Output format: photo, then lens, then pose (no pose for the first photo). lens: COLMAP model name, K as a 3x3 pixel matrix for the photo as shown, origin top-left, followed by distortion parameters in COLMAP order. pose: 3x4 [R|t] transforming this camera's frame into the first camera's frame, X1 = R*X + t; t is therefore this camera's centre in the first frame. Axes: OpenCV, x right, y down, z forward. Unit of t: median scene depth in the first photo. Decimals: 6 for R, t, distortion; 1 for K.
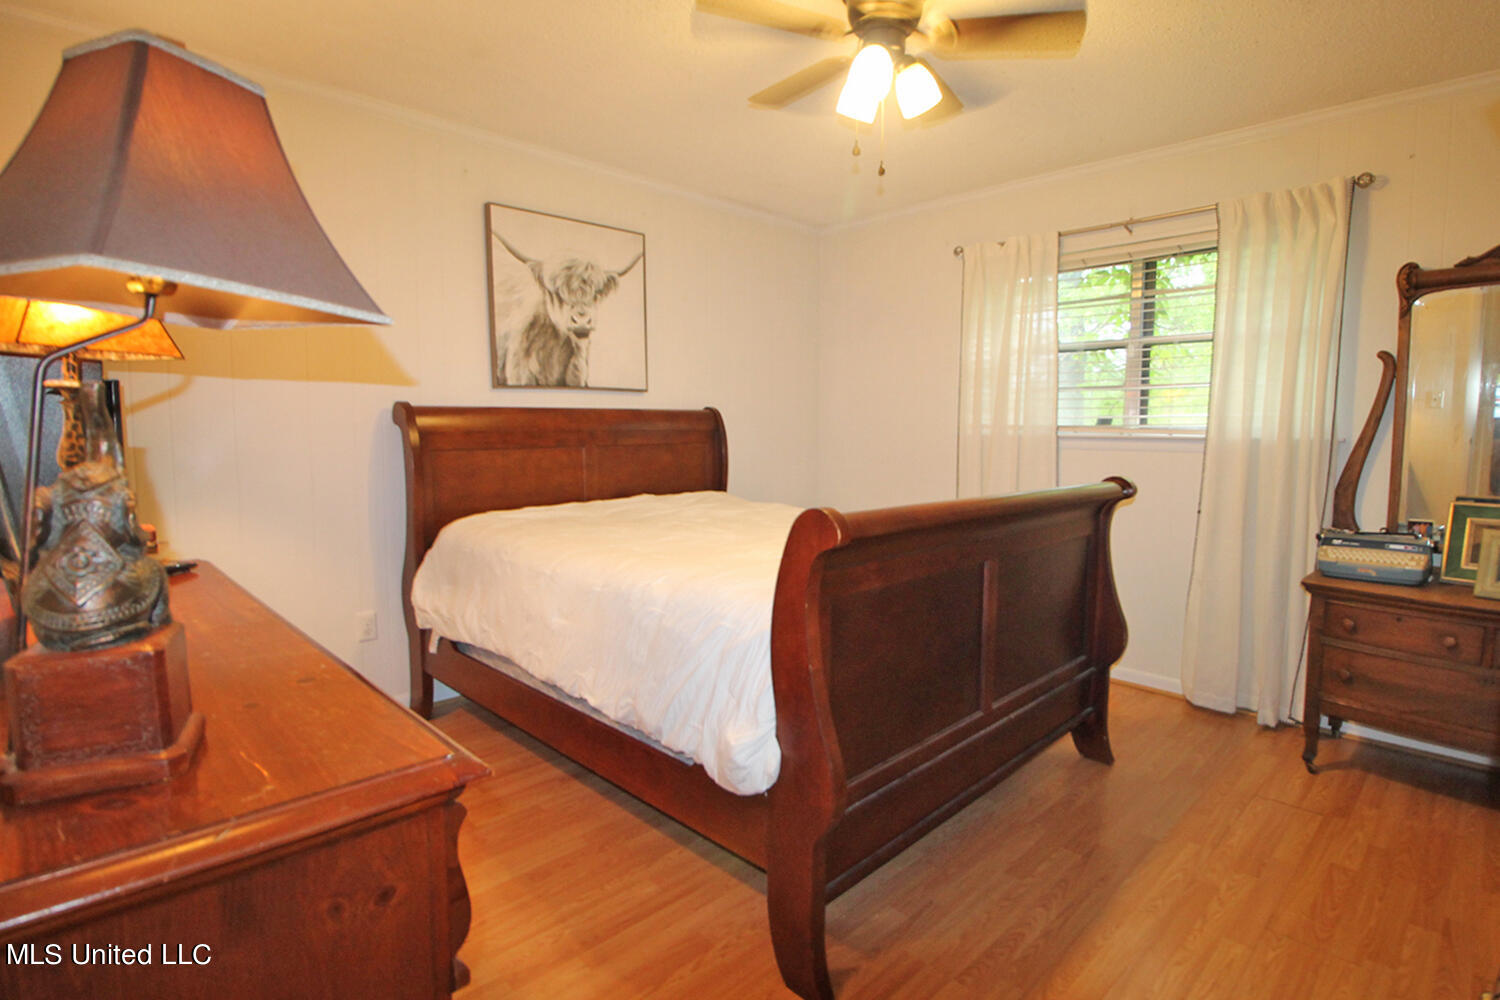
lens RADIAL K [[731.8, 0, 732.8], [0, 731.8, 501.2], [0, 0, 1]] dist [-0.000651, -0.016516]
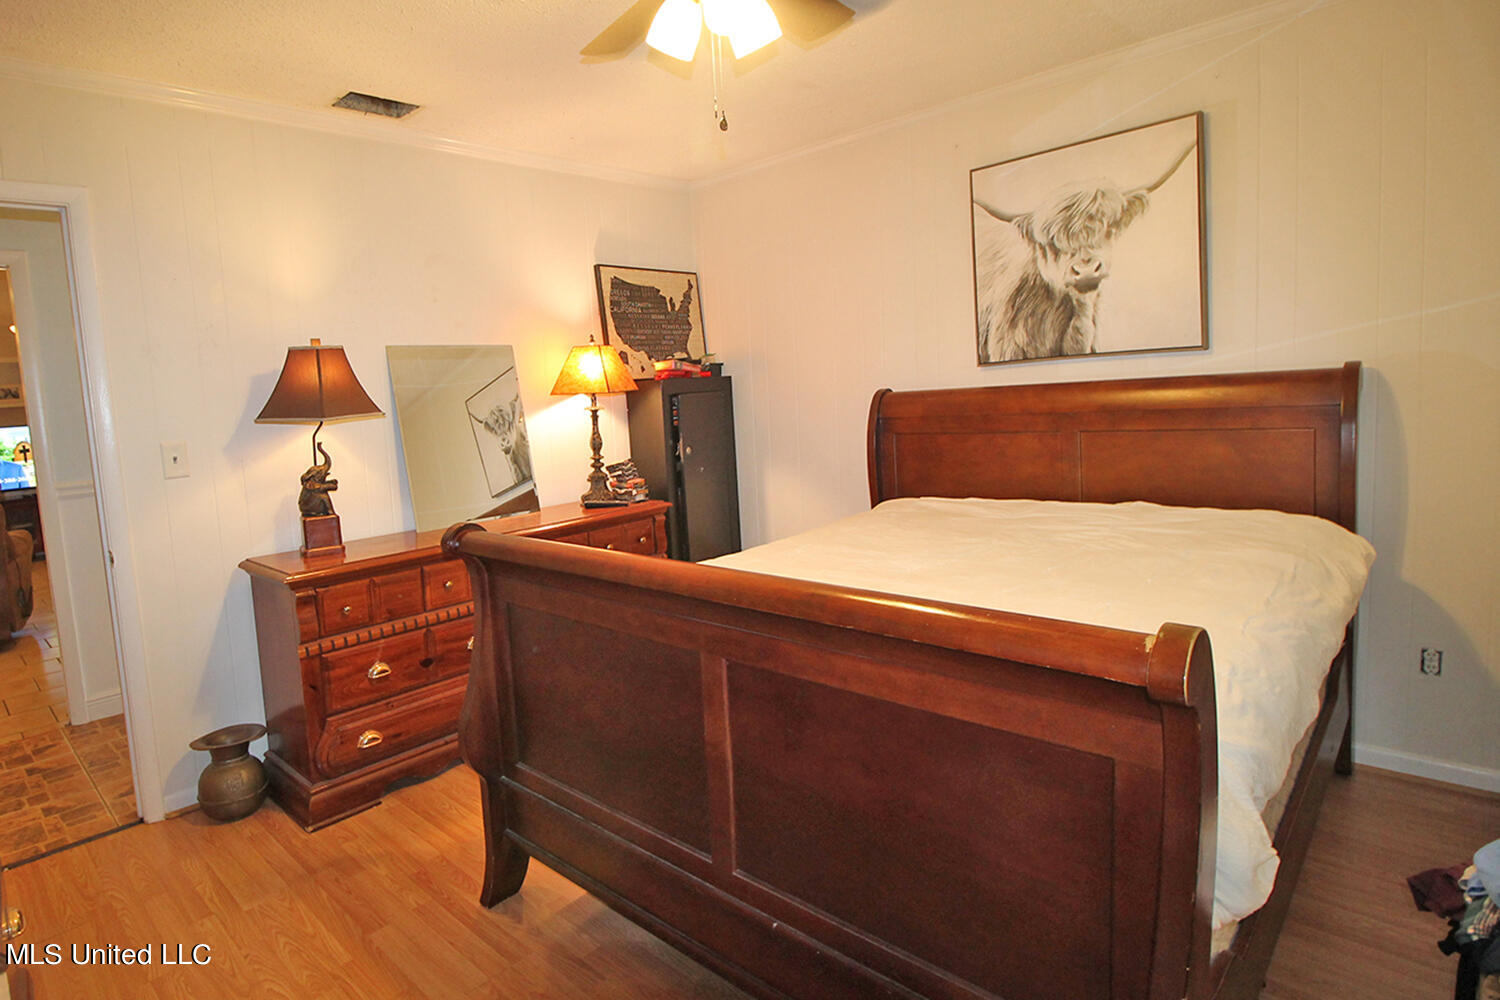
lens RADIAL K [[731.8, 0, 732.8], [0, 731.8, 501.2], [0, 0, 1]] dist [-0.000651, -0.016516]
pose [[0.104063, 0.118700, -0.987462, 0.565983], [-0.061720, 0.991710, 0.112707, -0.066841], [0.992654, 0.049218, 0.110526, 0.561691]]
